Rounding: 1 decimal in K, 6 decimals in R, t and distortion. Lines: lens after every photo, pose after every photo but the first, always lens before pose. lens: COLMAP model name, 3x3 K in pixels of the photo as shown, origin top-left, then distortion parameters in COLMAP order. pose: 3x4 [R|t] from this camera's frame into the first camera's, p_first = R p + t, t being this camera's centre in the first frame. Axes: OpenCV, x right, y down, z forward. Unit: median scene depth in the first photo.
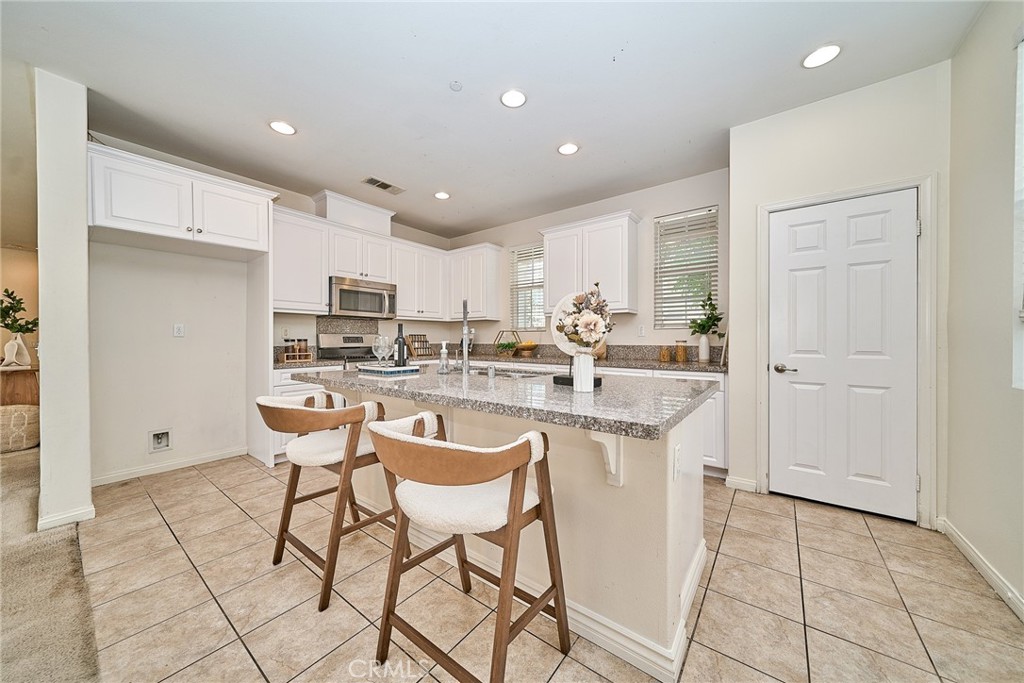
lens RADIAL K [[346.6, 0, 511.1], [0, 346.6, 341.1], [0, 0, 1]] dist [0.000133, -0.000126]
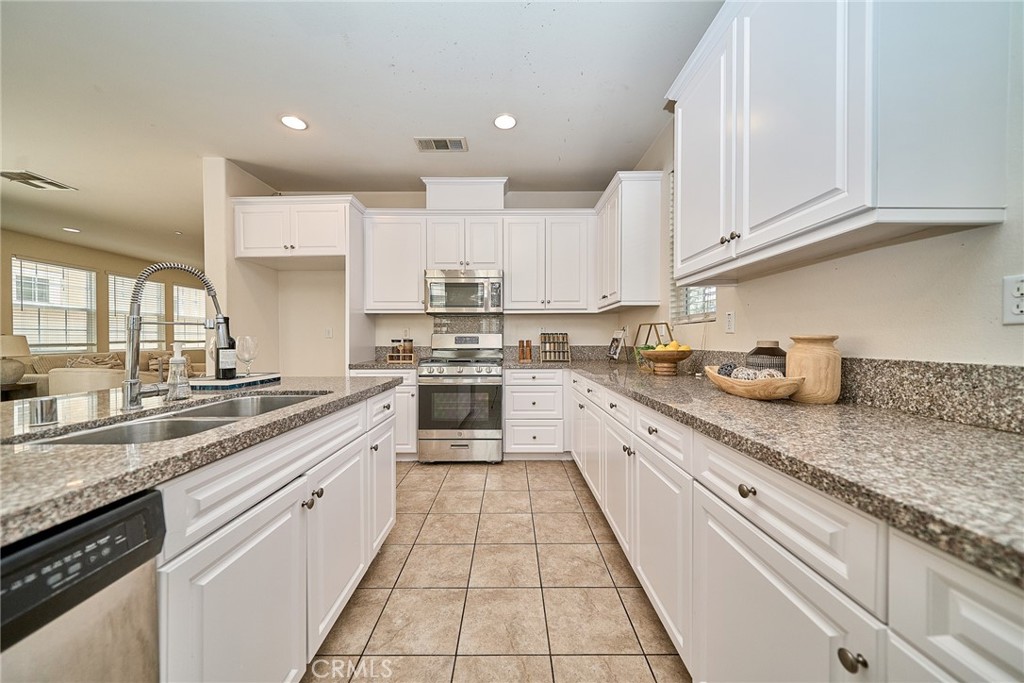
lens RADIAL K [[346.6, 0, 516.7], [0, 346.6, 346.0], [0, 0, 1]] dist [0.000133, -0.000126]
pose [[0.610321, 0.013429, -0.792041, 0.373861], [-0.003059, 0.999889, 0.014596, -0.002899], [0.792149, -0.006486, 0.610294, 0.665751]]
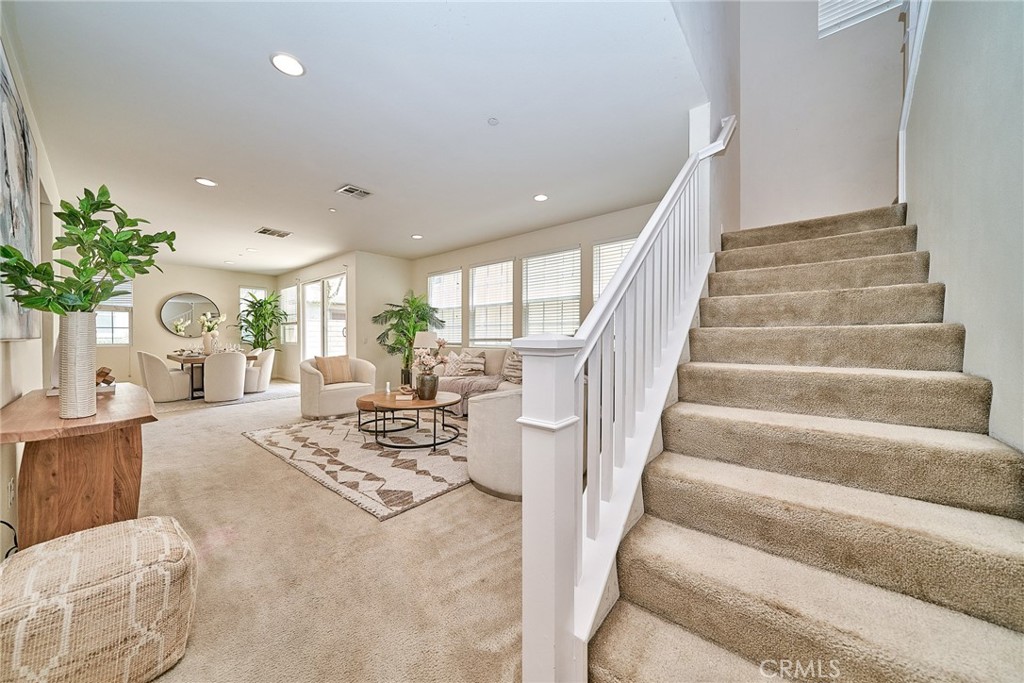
lens RADIAL K [[346.6, 0, 511.2], [0, 346.6, 336.8], [0, 0, 1]] dist [0.000133, -0.000126]
pose [[-0.999326, 0.004431, 0.036448, -2.265430], [0.004825, 0.999931, 0.010729, -0.011031], [-0.036398, 0.010897, -0.999278, 1.626277]]
